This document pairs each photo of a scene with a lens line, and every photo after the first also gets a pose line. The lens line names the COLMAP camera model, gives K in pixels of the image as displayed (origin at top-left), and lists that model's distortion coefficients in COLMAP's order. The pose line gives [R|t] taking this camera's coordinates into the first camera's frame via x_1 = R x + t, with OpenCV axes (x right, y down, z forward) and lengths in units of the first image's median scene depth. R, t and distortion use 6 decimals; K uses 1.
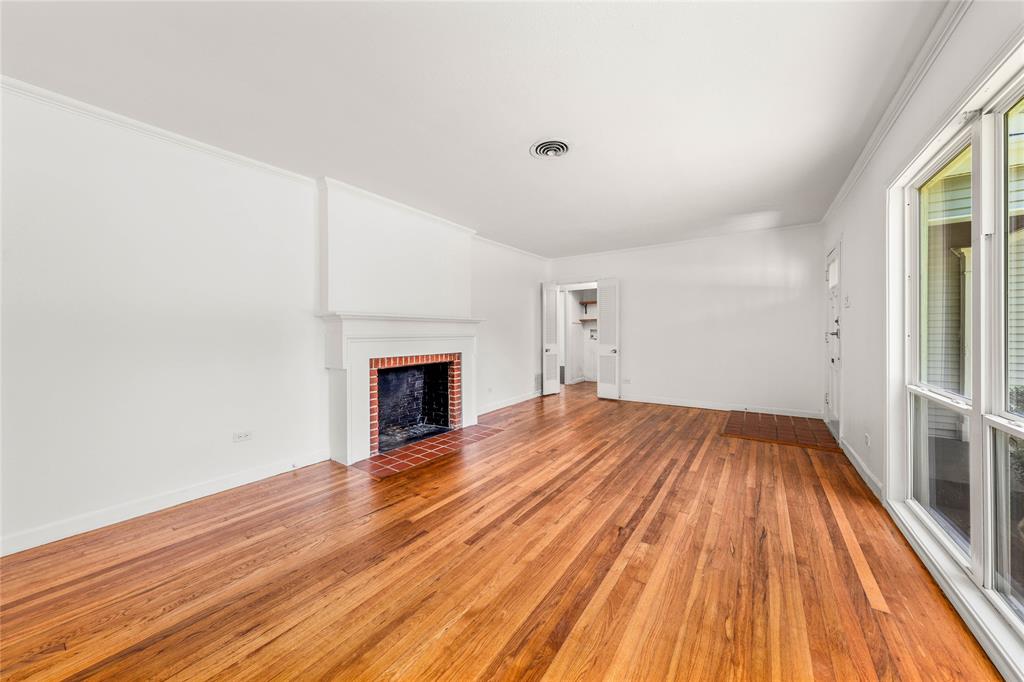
lens RADIAL K [[355.1, 0, 511.6], [0, 355.1, 334.9], [0, 0, 1]] dist [-0.000199, -0.000011]
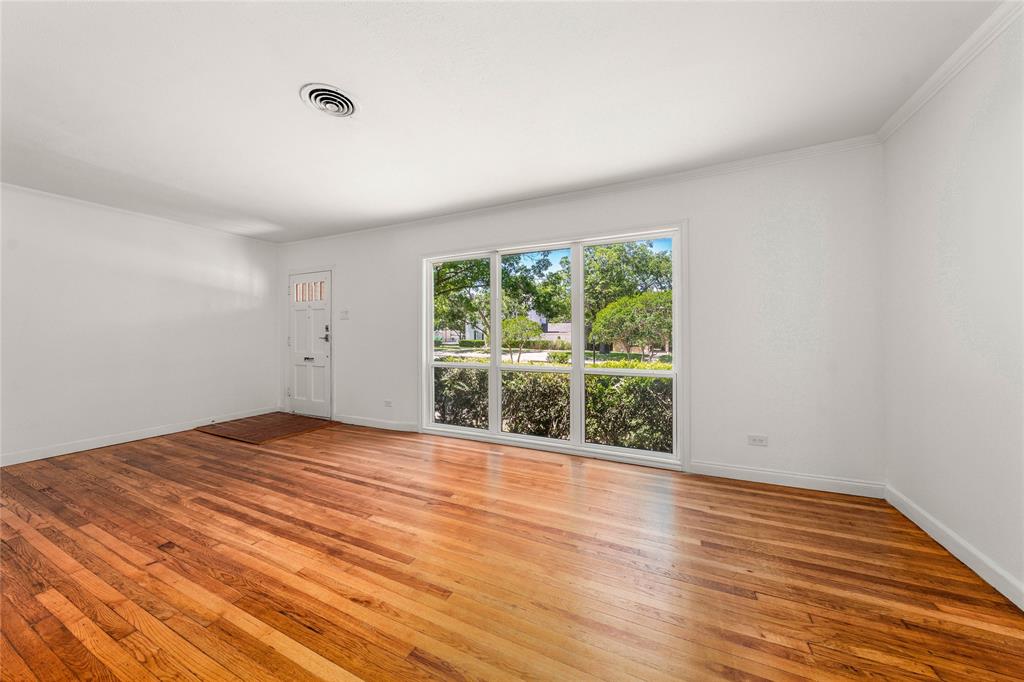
lens RADIAL K [[355.1, 0, 511.6], [0, 355.1, 334.9], [0, 0, 1]] dist [-0.000199, -0.000011]
pose [[-0.163691, 0.006451, 0.986491, -0.586010], [0.014776, 0.999882, -0.004087, 0.001927], [-0.986401, 0.013907, -0.163767, 0.609517]]
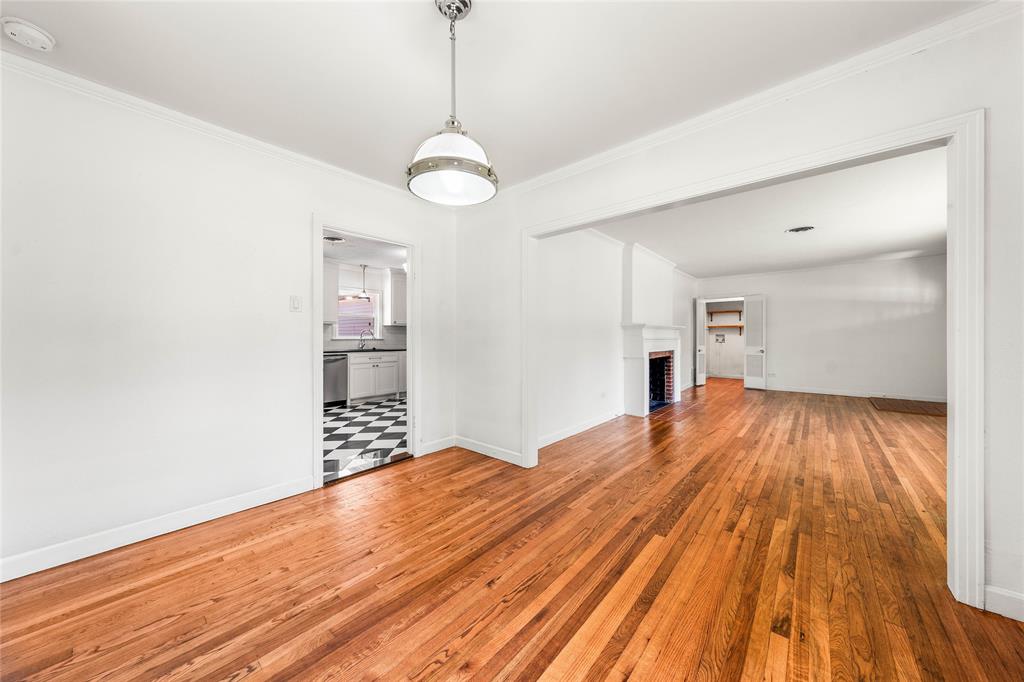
lens RADIAL K [[355.1, 0, 511.6], [0, 355.1, 334.9], [0, 0, 1]] dist [-0.000199, -0.000011]
pose [[0.995635, 0.005829, -0.093145, -0.892422], [-0.007103, 0.999886, -0.013357, 0.017605], [0.093056, 0.013960, 0.995563, -0.656935]]
